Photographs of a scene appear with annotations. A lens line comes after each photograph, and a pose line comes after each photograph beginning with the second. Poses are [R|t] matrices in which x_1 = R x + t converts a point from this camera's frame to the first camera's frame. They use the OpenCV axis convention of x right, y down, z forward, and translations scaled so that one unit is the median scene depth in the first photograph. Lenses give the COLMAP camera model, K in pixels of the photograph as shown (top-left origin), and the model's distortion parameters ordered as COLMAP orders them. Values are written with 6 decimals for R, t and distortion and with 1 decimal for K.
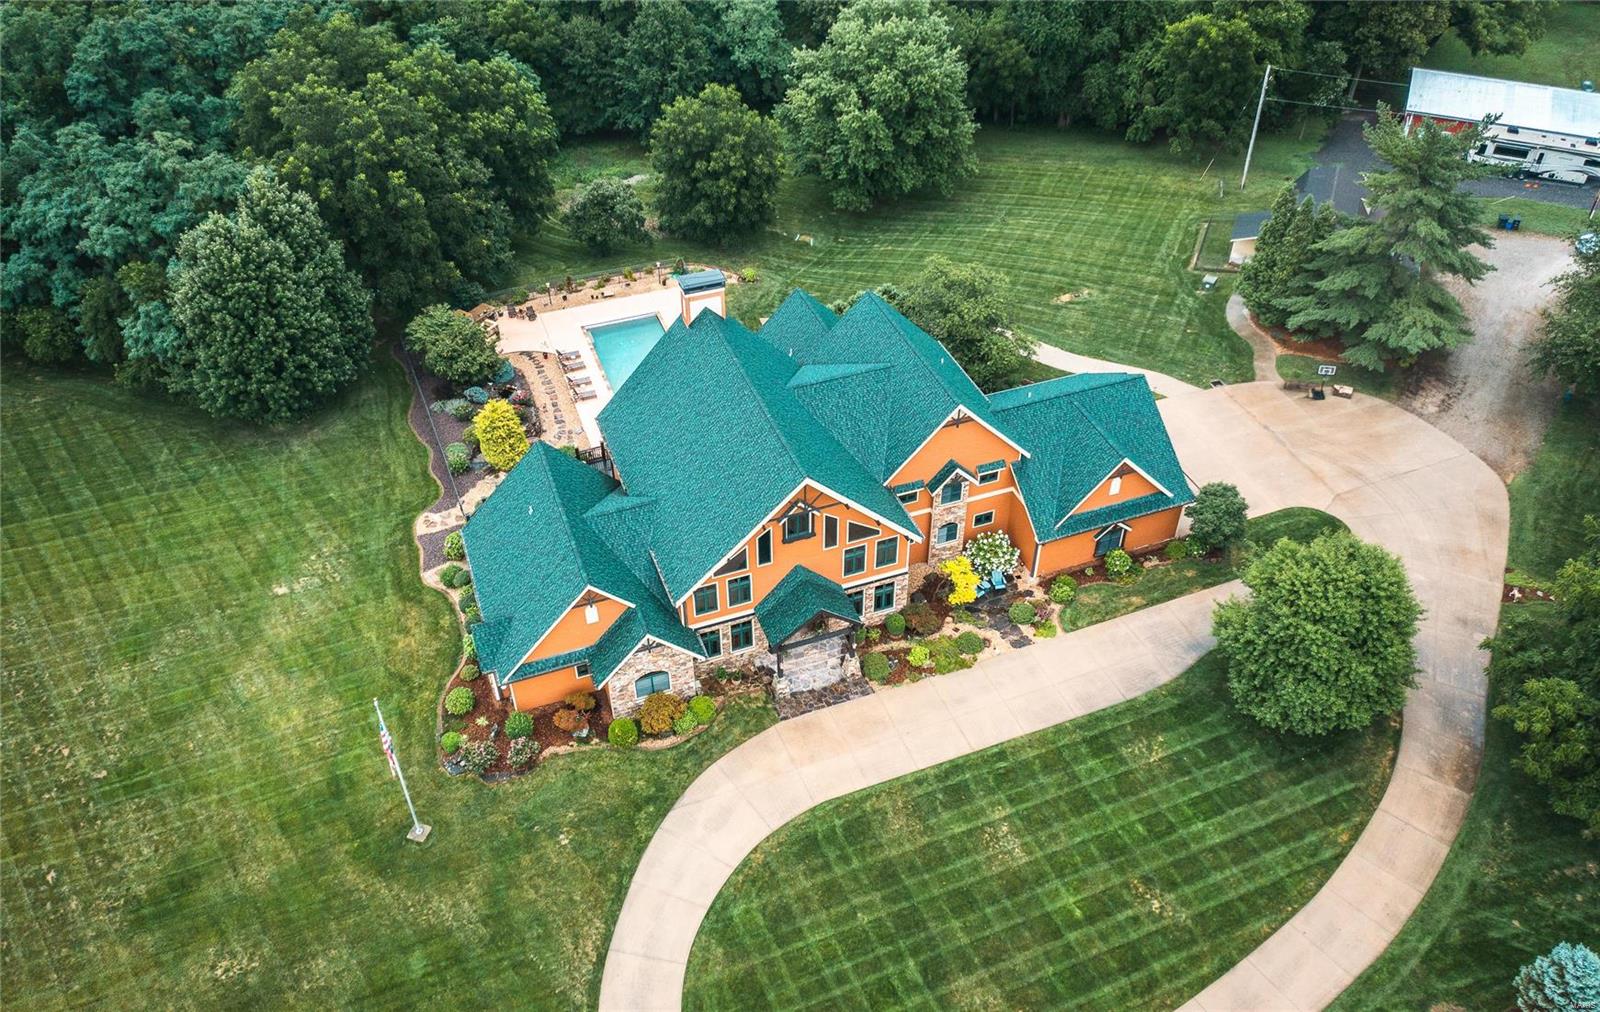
lens RADIAL K [[1261.6, 0, 801.0], [0, 1261.6, 496.8], [0, 0, 1]] dist [-0.014060, -0.013500]
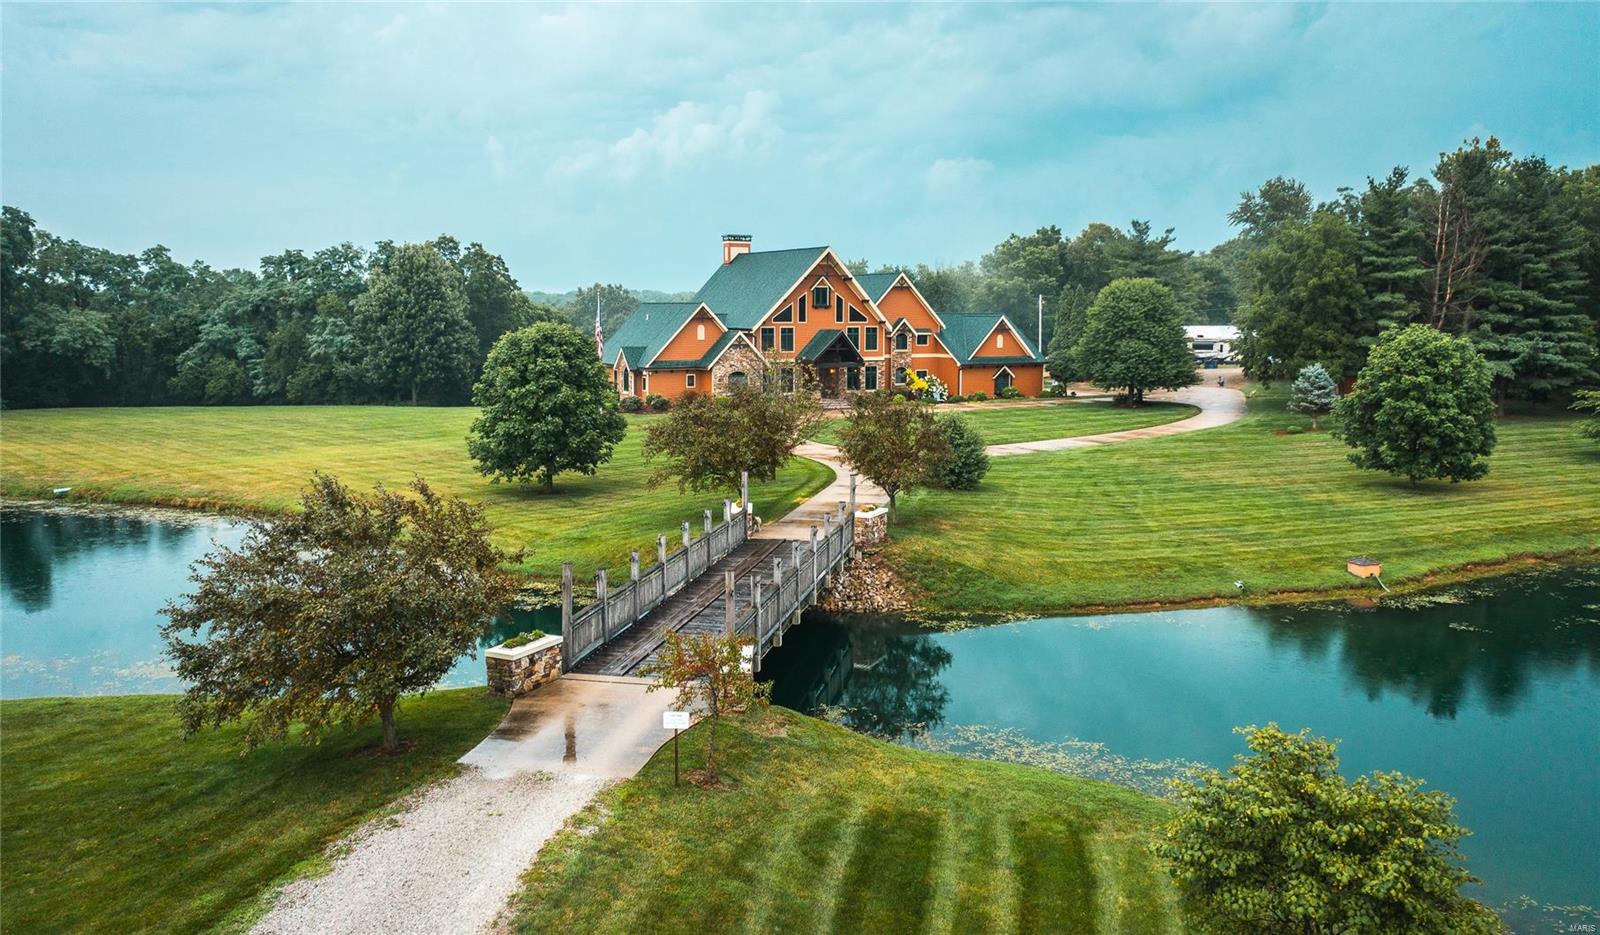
lens RADIAL K [[1252.6, 0, 807.4], [0, 1252.6, 464.4], [0, 0, 1]] dist [-0.023640, -0.005136]
pose [[0.986211, -0.013526, 0.164937, -0.278322], [0.102093, 0.834126, -0.542043, 1.035821], [-0.130246, 0.551408, 0.824006, -0.213152]]
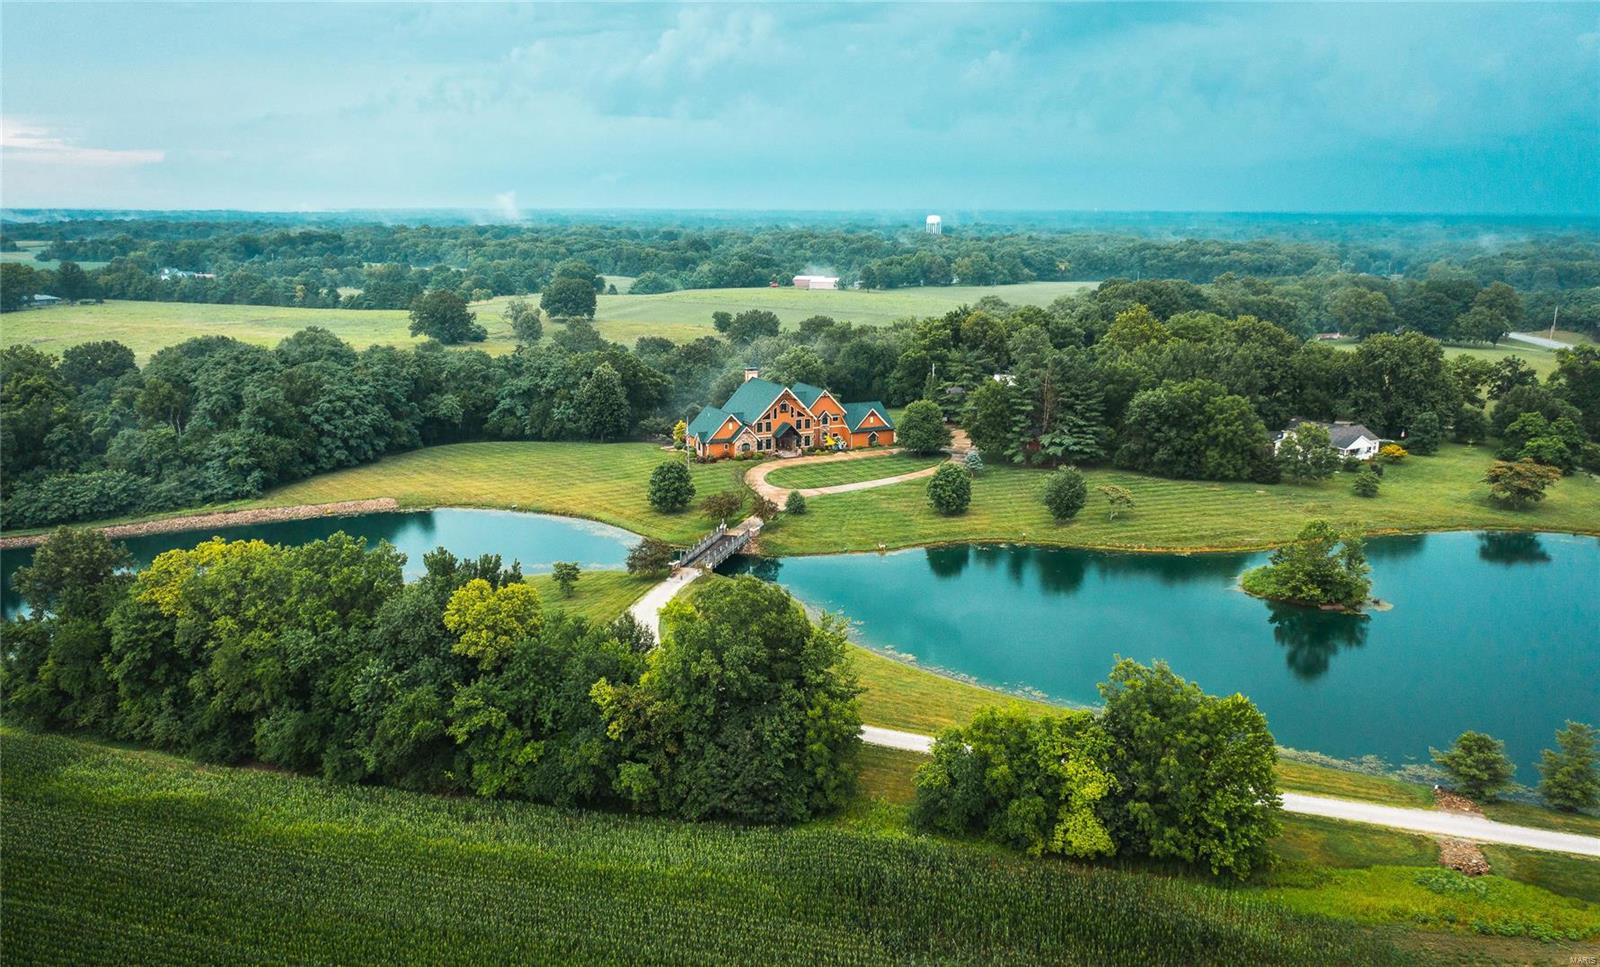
lens RADIAL K [[1259.0, 0, 806.0], [0, 1259.0, 480.6], [0, 0, 1]] dist [-0.026091, 0.012101]
pose [[0.995759, -0.013419, 0.091018, -0.268317], [0.054743, 0.881536, -0.468932, 1.887592], [-0.073943, 0.471926, 0.878532, -2.102127]]
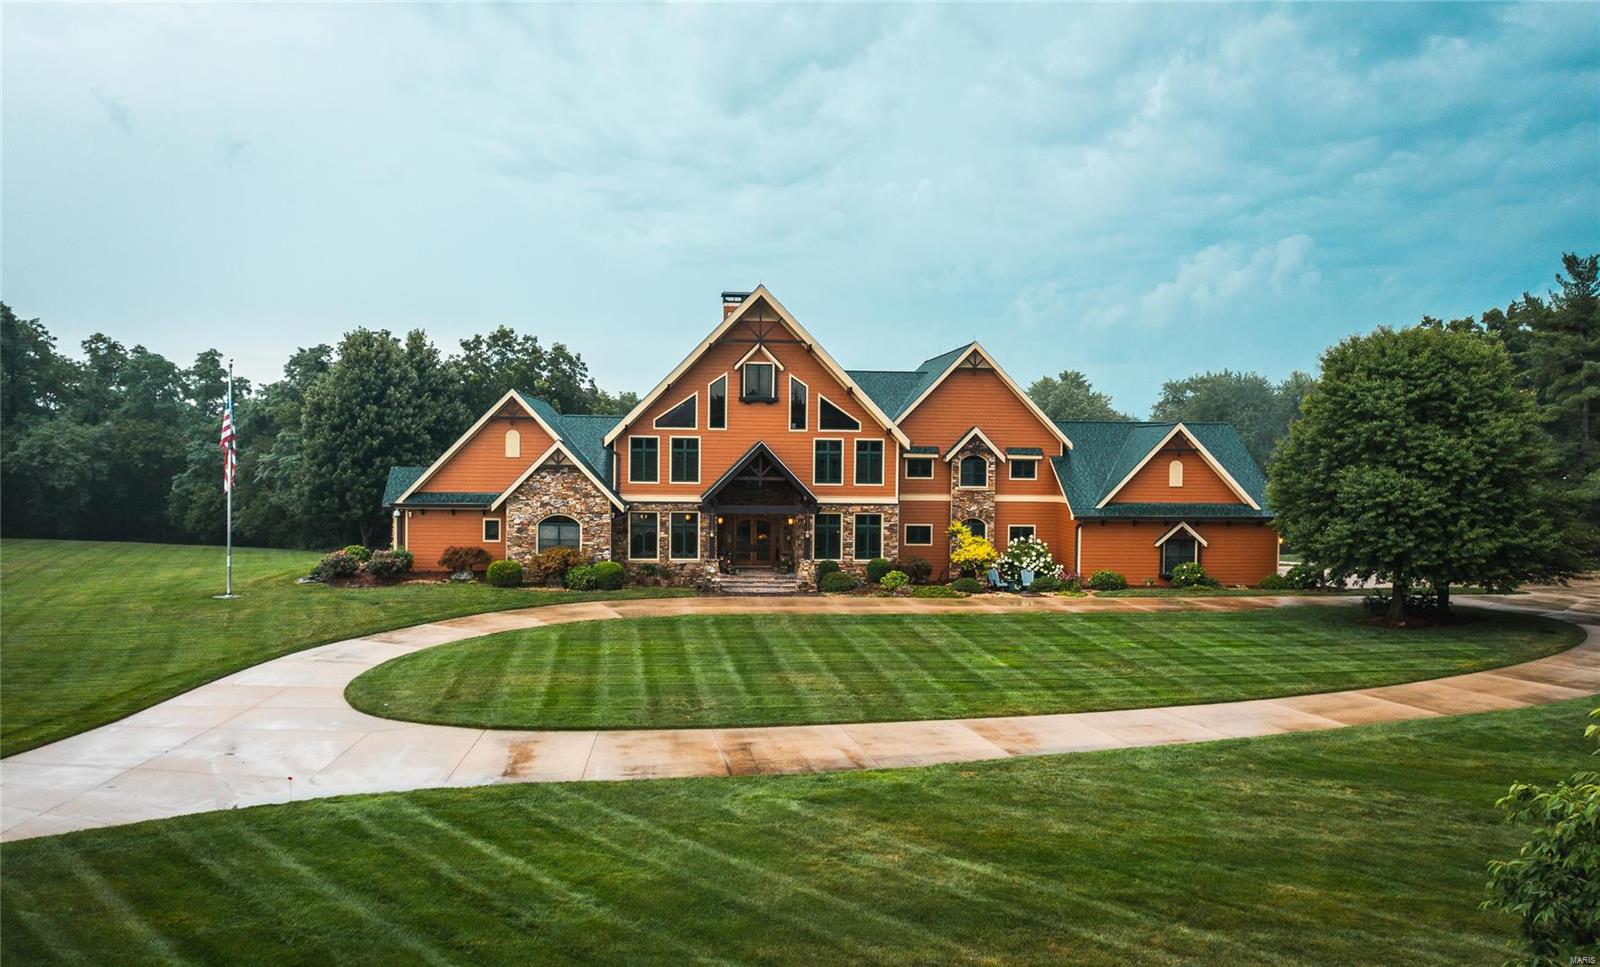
lens RADIAL K [[1259.0, 0, 789.4], [0, 1259.0, 488.8], [0, 0, 1]] dist [-0.026091, 0.012101]
pose [[0.961253, 0.021797, -0.274804, 0.249311], [-0.189888, 0.775006, -0.602750, 0.577487], [0.199837, 0.631577, 0.749116, 0.371964]]
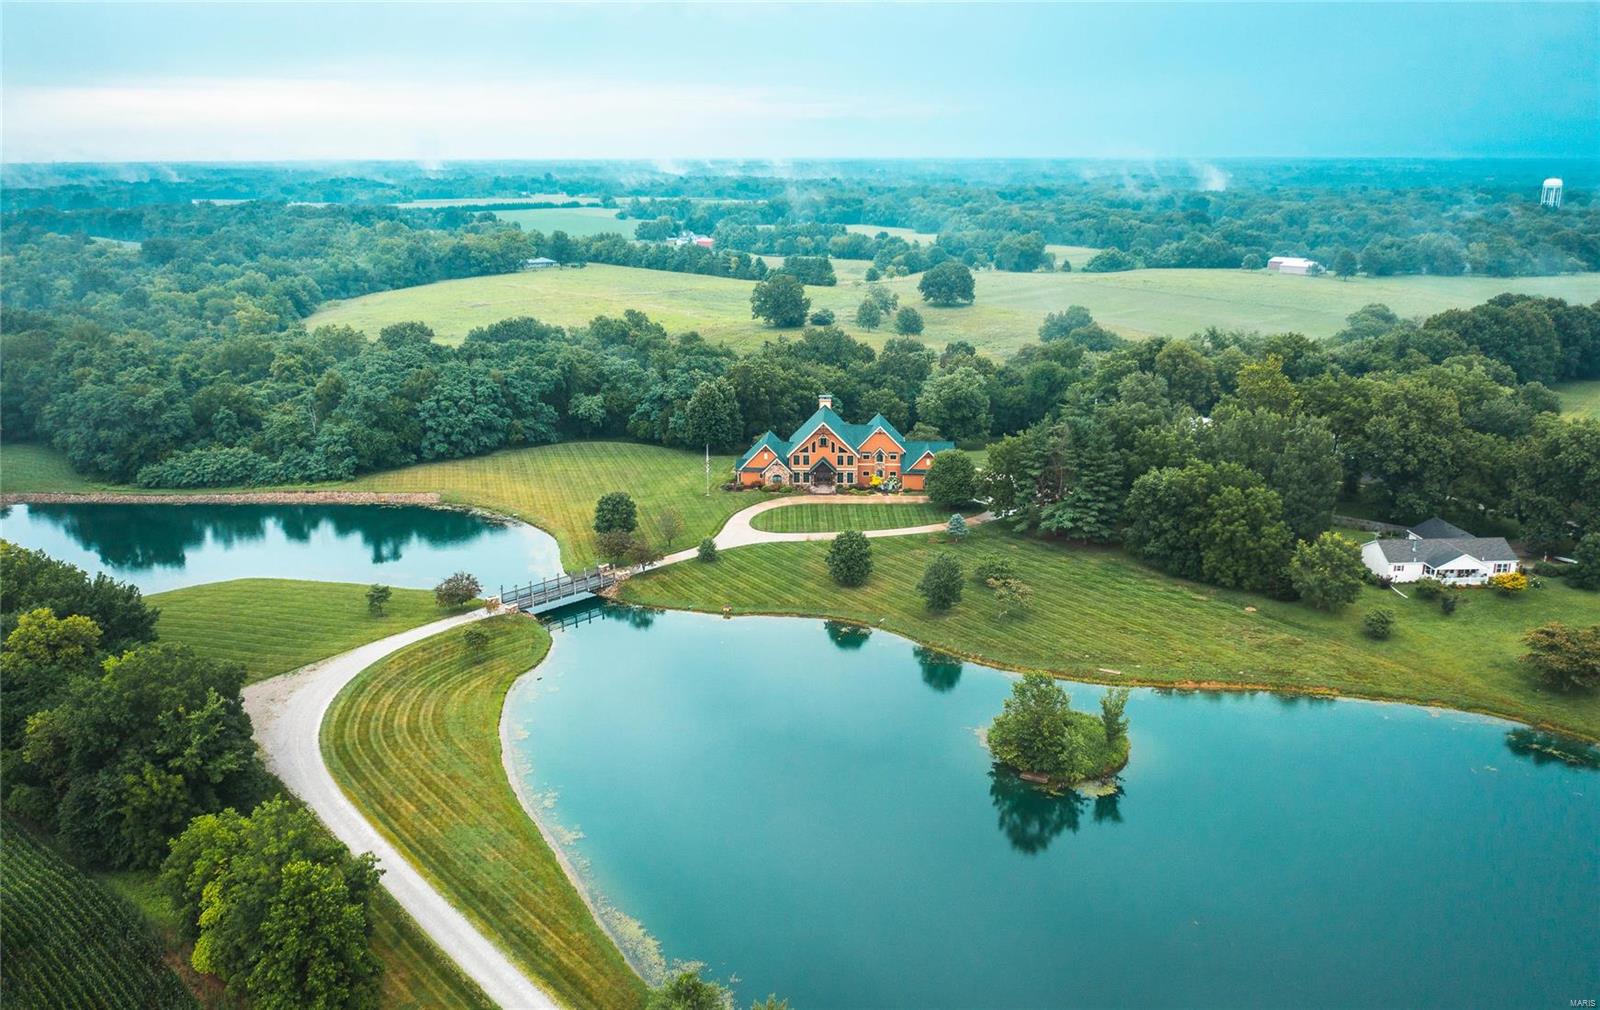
lens RADIAL K [[1261.6, 0, 795.6], [0, 1261.6, 503.8], [0, 0, 1]] dist [-0.014060, -0.013500]
pose [[0.919344, 0.105628, -0.379012, 1.274635], [-0.255092, 0.893419, -0.369770, 1.492295], [0.299559, 0.436628, 0.848304, -1.974544]]
